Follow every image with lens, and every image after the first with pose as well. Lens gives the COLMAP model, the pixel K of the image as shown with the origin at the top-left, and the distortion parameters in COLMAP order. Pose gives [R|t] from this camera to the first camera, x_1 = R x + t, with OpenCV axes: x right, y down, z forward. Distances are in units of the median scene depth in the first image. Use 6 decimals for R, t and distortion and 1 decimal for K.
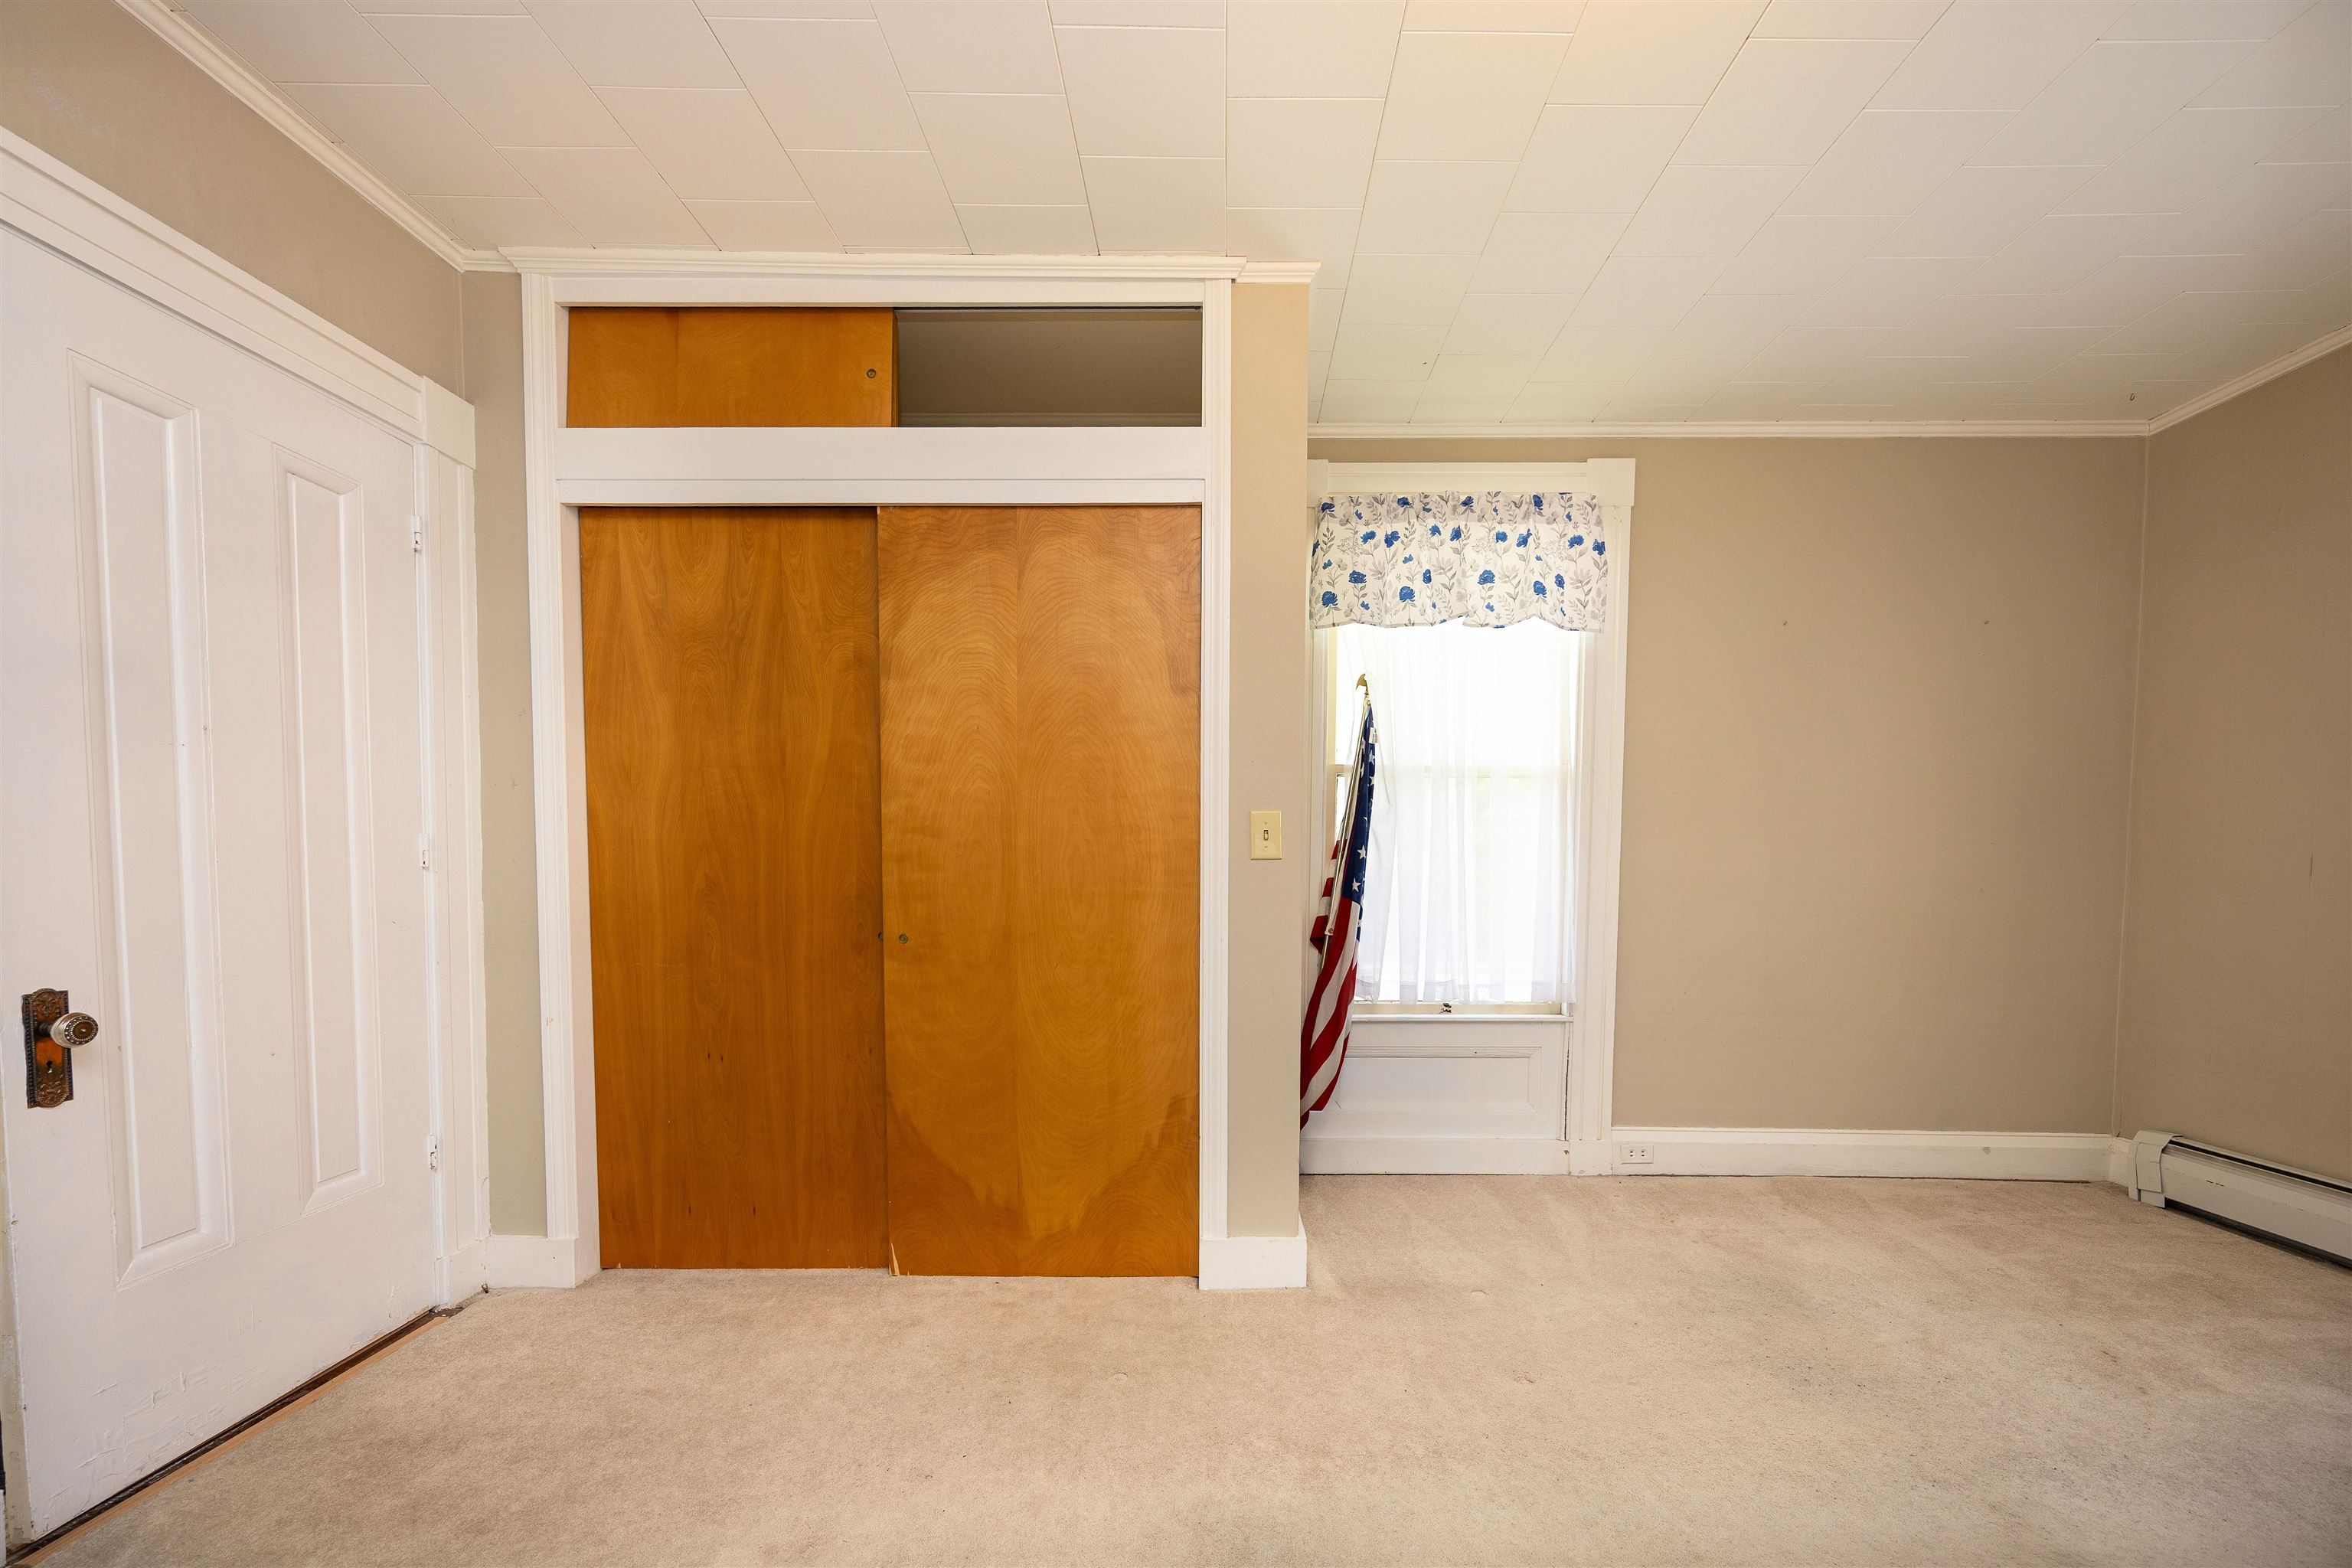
lens RADIAL K [[920.8, 0, 1217.1], [0, 920.8, 897.5], [0, 0, 1]] dist [-0.005289, 0.001108]
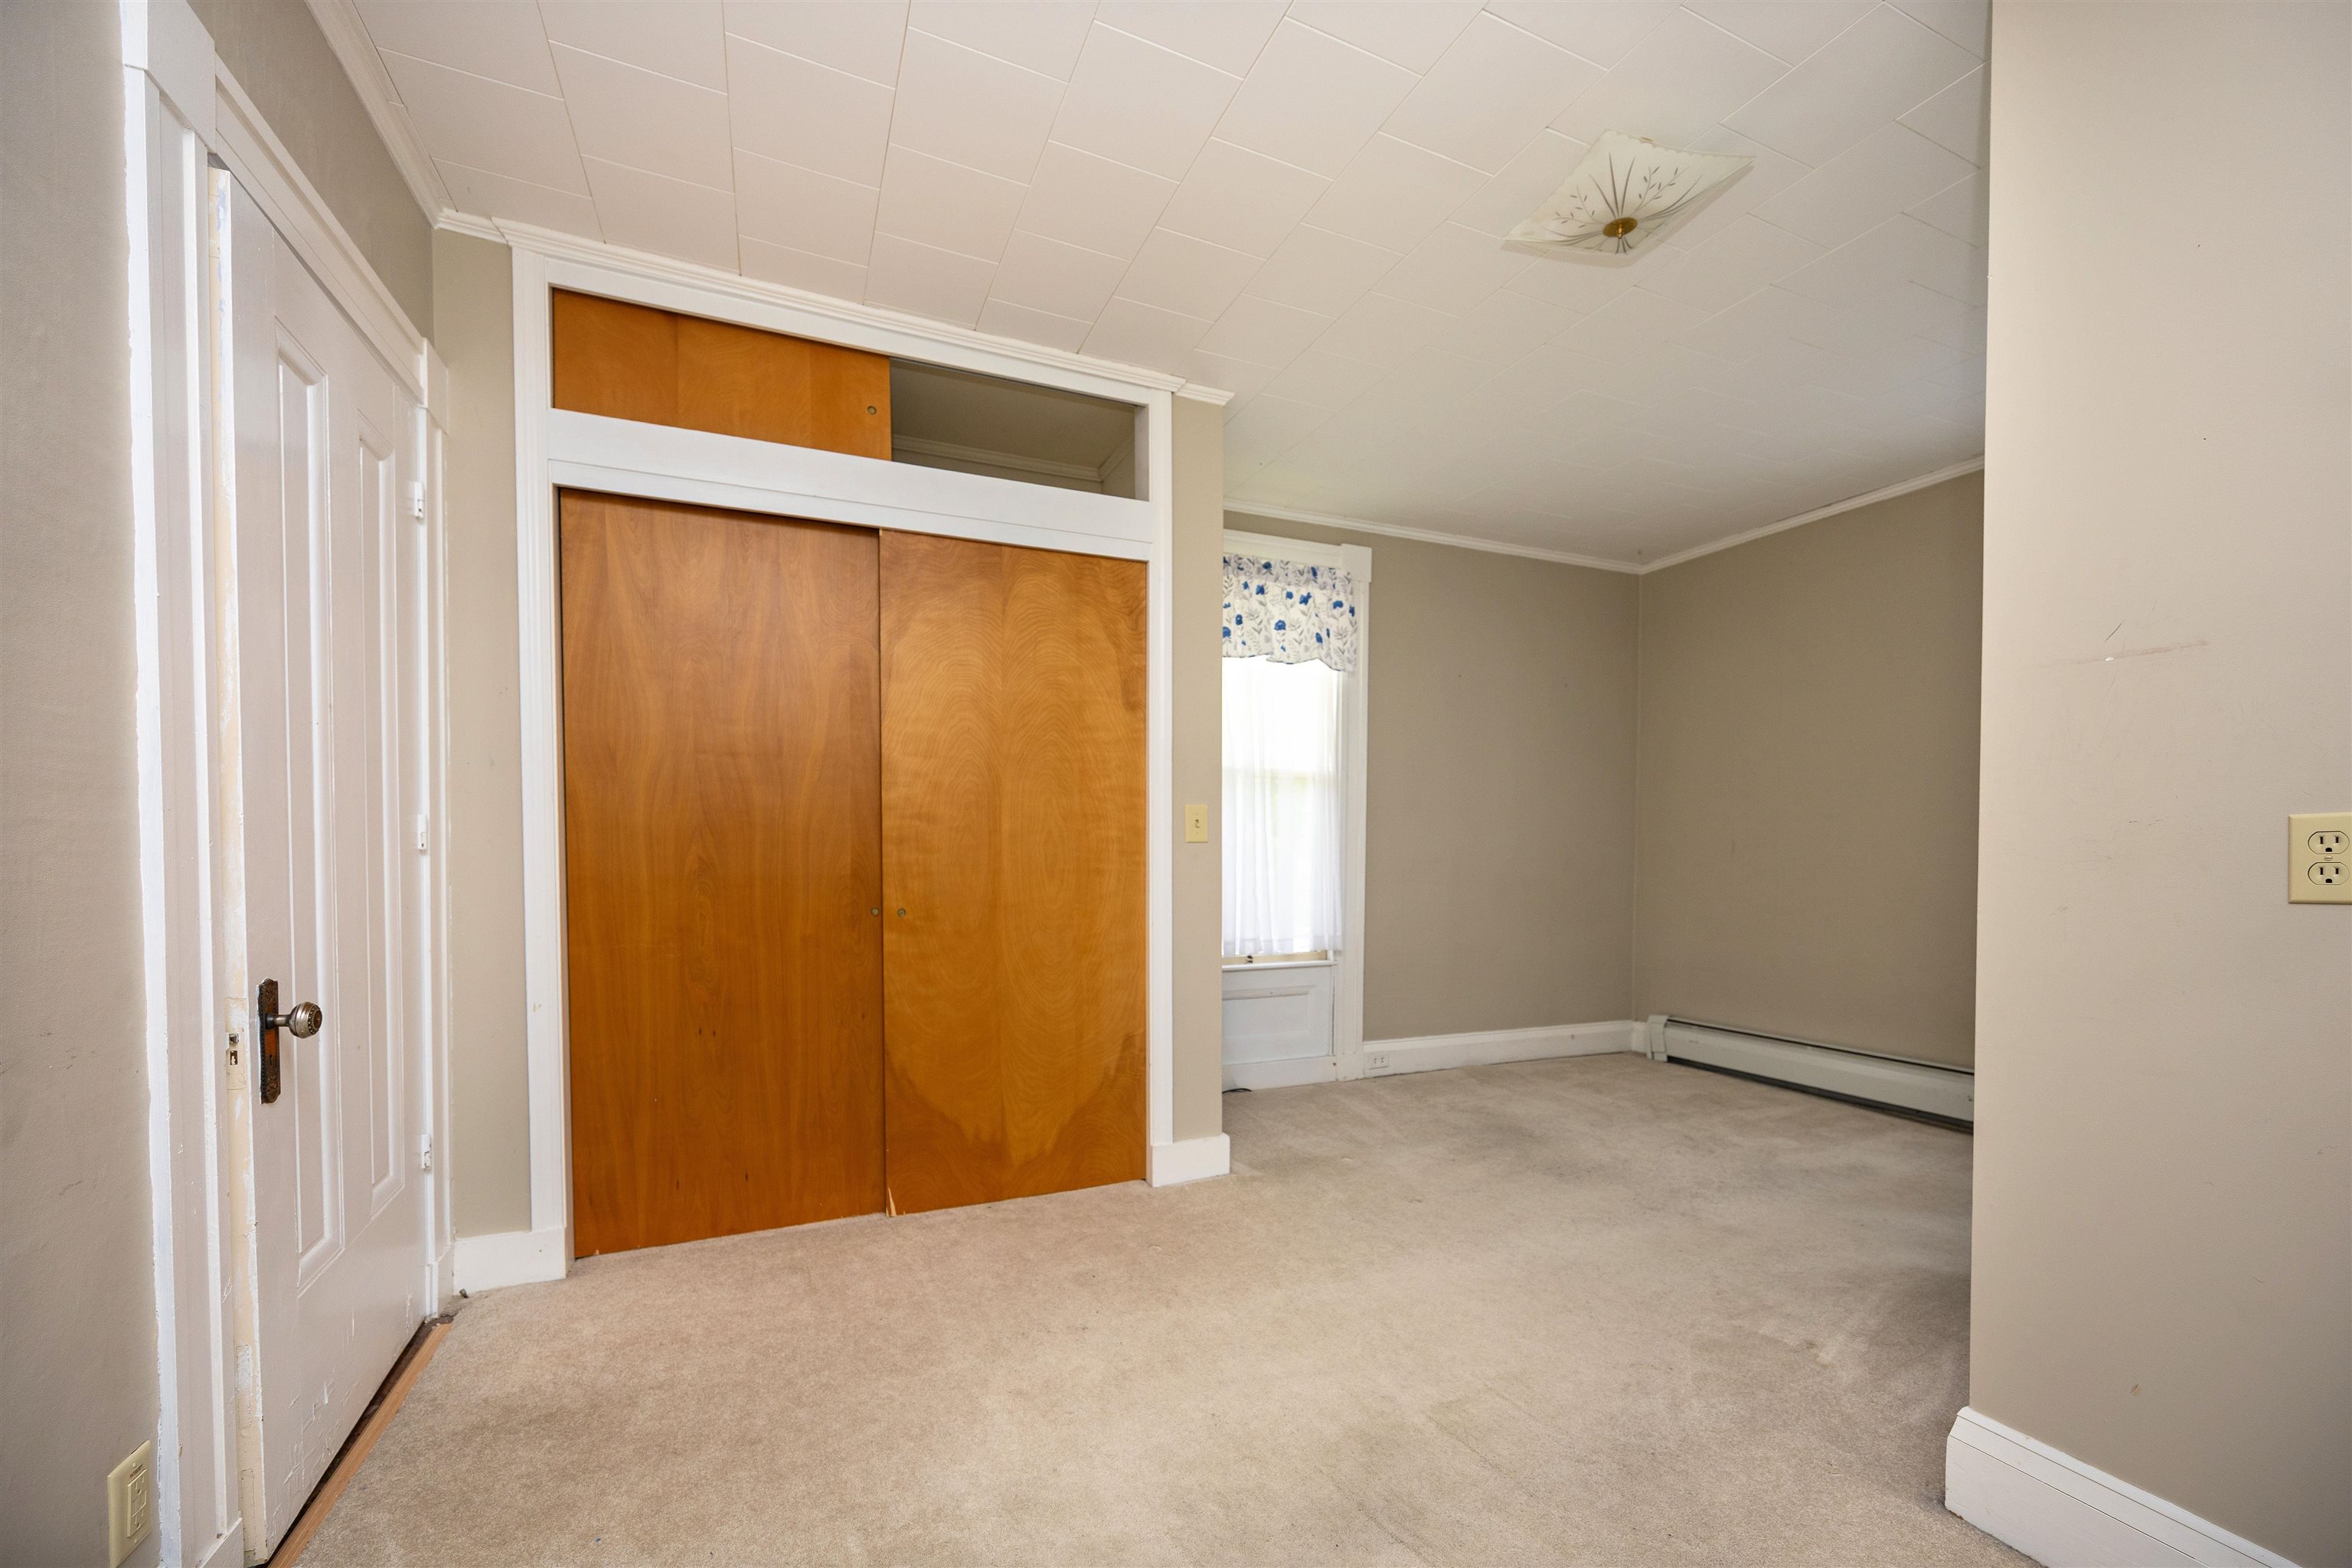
lens RADIAL K [[920.8, 0, 1139.9], [0, 920.8, 856.5], [0, 0, 1]] dist [-0.005289, 0.001108]
pose [[0.922717, -0.004553, 0.385451, -0.503096], [0.012585, 0.999753, -0.018318, 0.000627], [-0.385273, 0.021754, 0.922546, -0.150297]]
